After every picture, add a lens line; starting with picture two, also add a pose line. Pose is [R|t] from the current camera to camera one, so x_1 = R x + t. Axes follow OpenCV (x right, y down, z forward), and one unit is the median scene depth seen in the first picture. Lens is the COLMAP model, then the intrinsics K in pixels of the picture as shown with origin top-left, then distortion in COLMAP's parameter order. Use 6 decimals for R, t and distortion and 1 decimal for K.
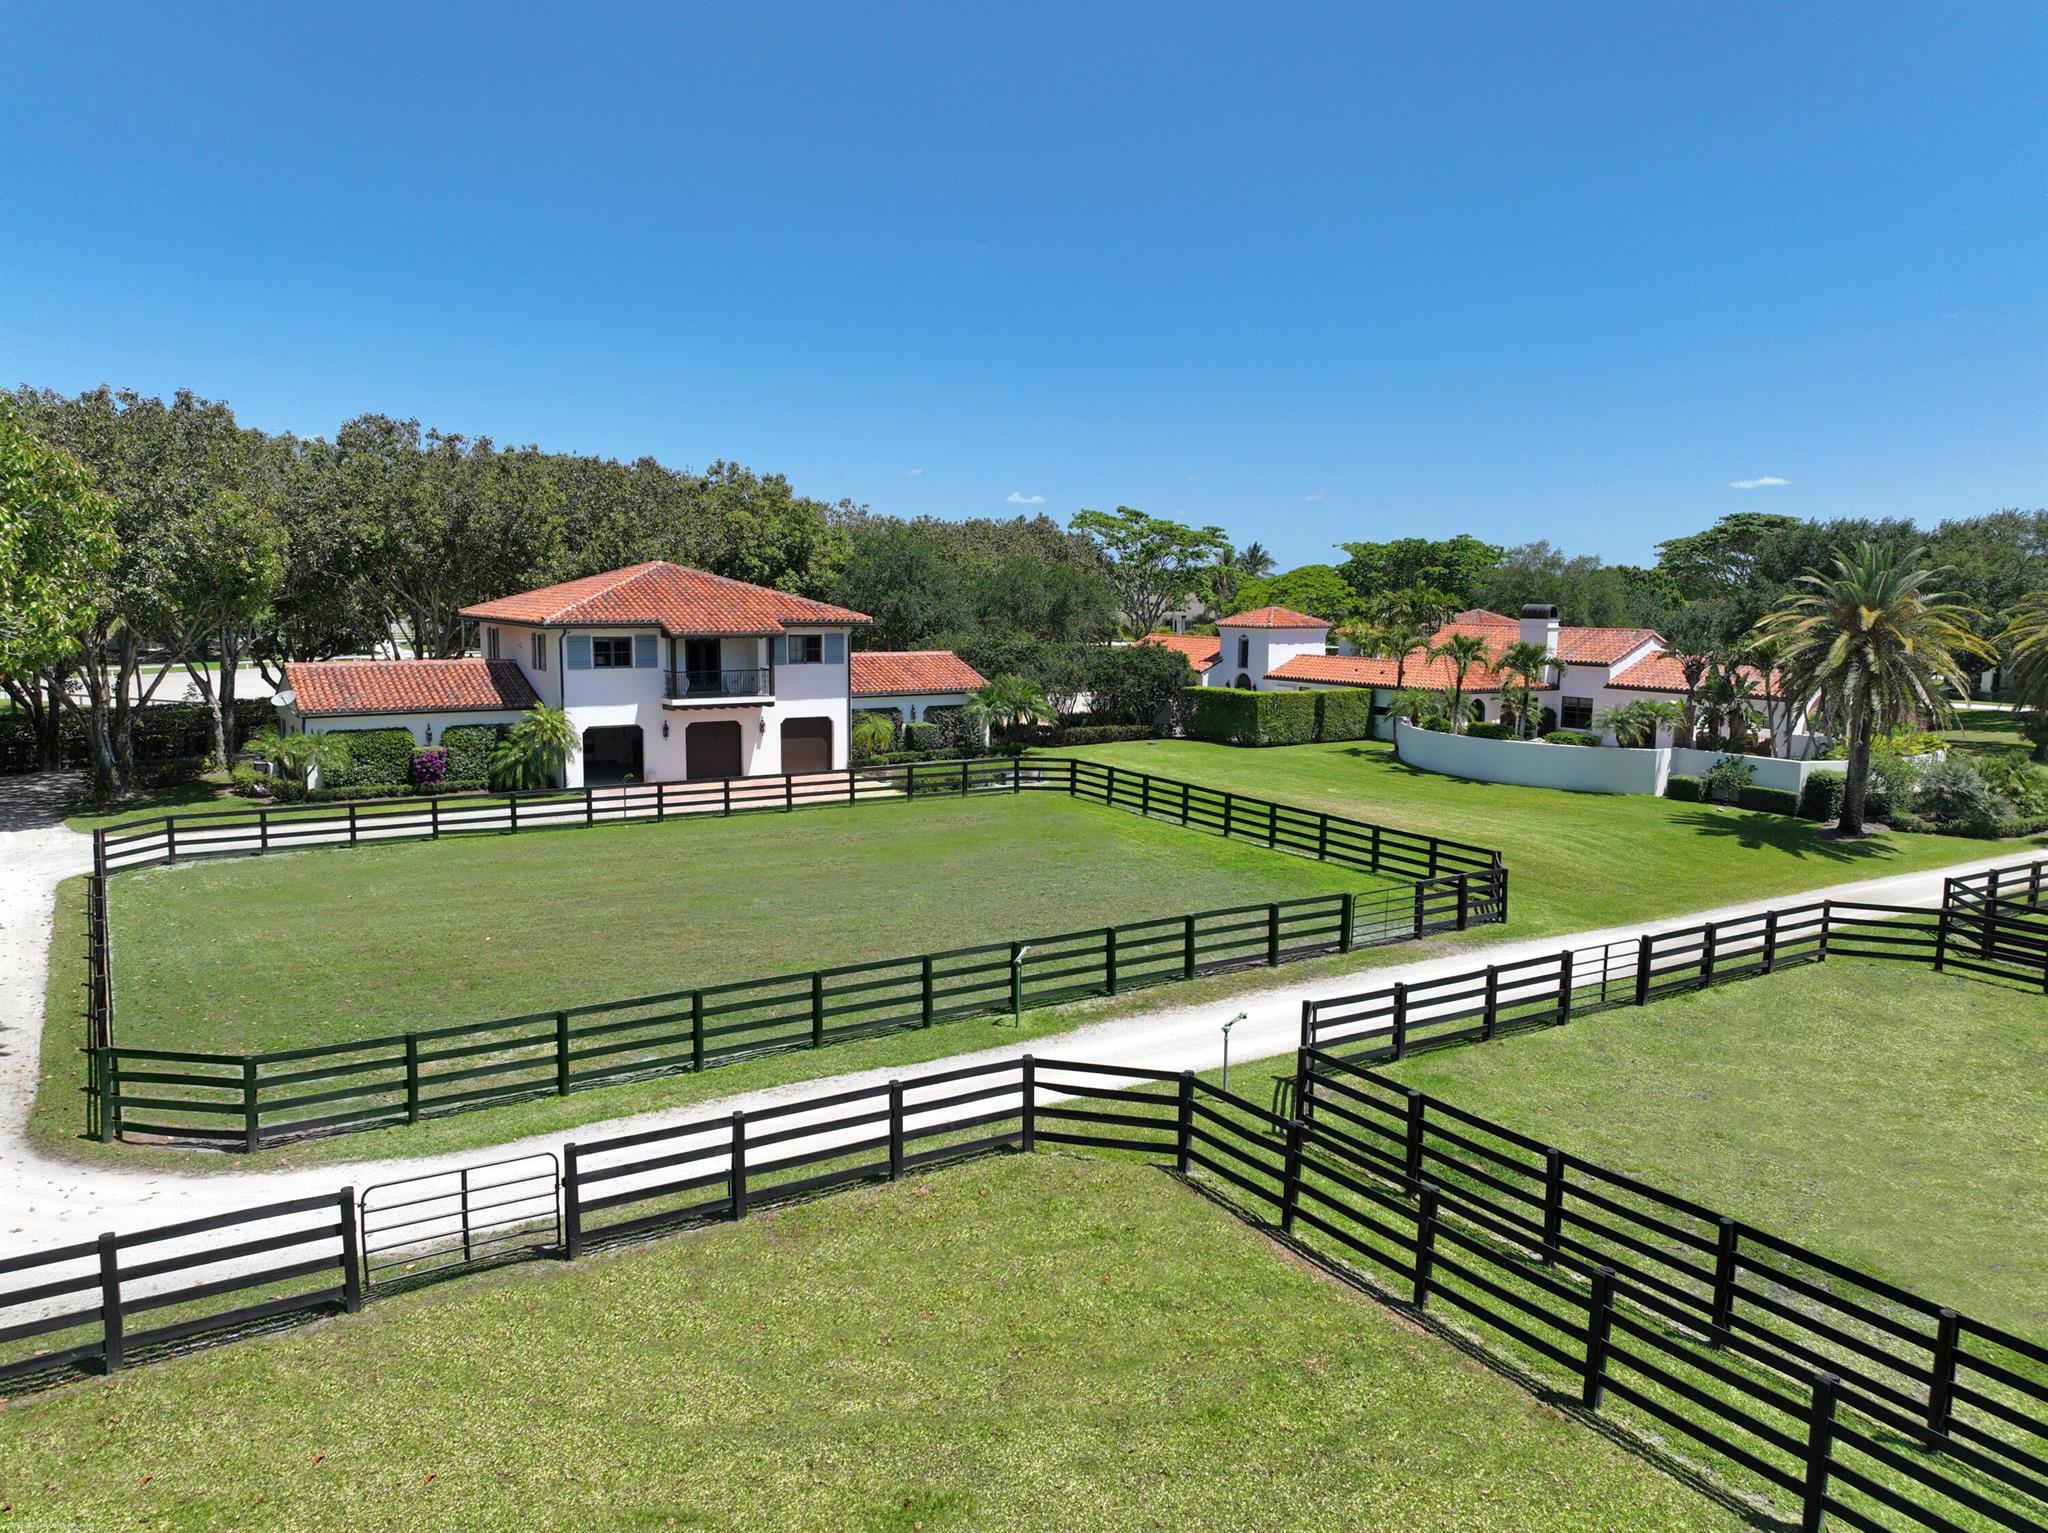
lens RADIAL K [[1468.5, 0, 1024.0], [0, 1468.5, 766.5], [0, 0, 1]] dist [-0.001792, 0.013482]
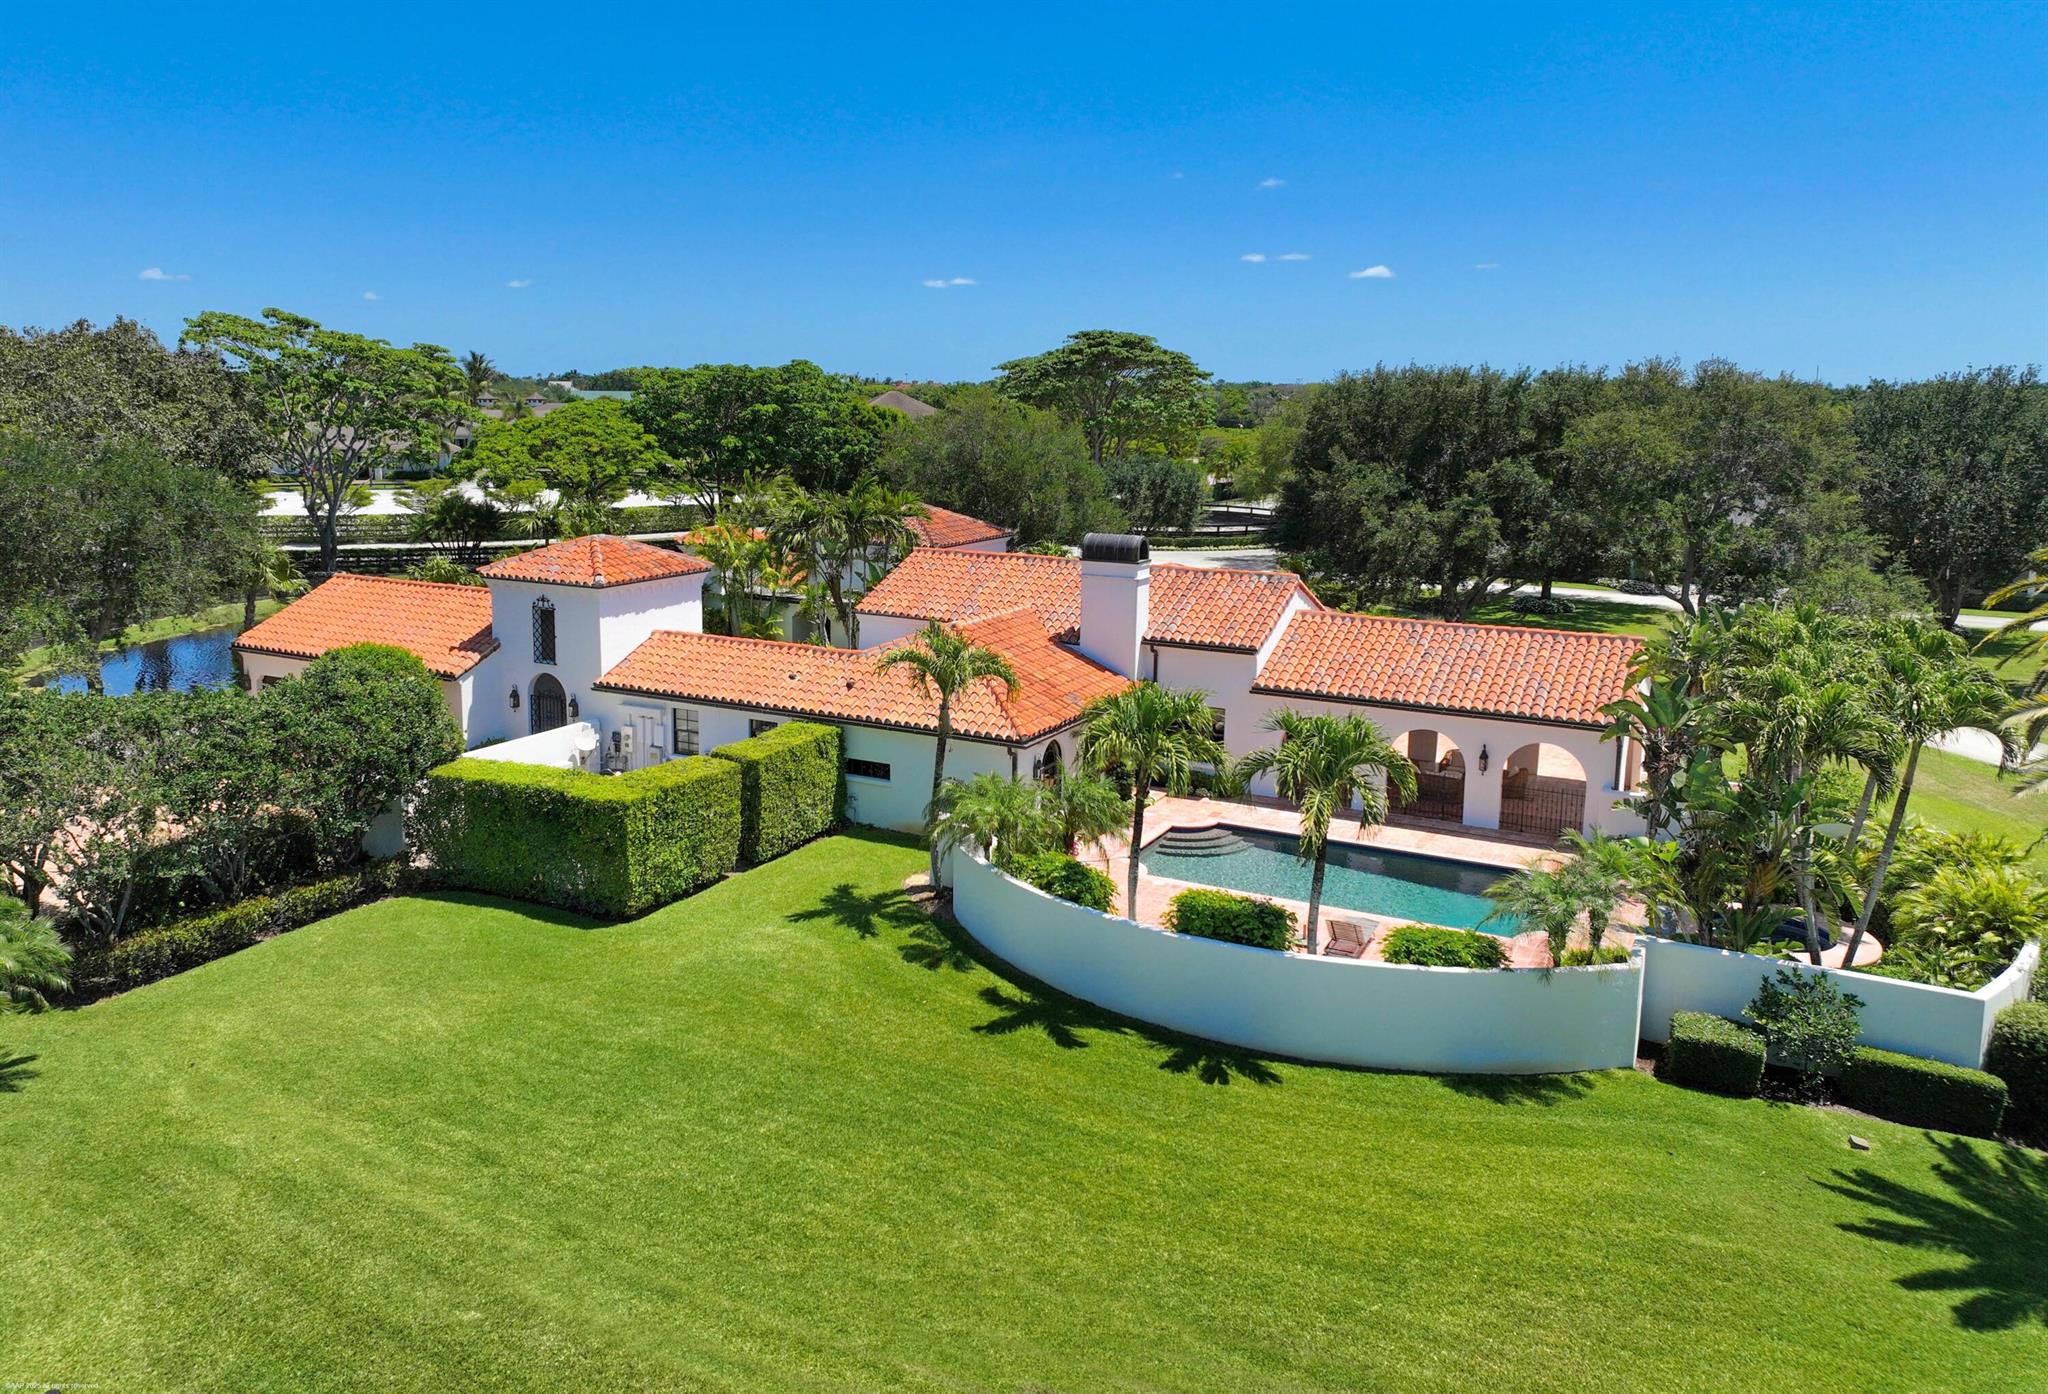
lens RADIAL K [[1494.5, 0, 991.6], [0, 1494.5, 619.1], [0, 0, 1]] dist [-0.042952, 0.058181]
pose [[0.878795, -0.073206, 0.471550, 0.053827], [0.055141, 0.997122, 0.052036, -0.116705], [-0.474002, -0.019728, 0.880303, 0.571222]]
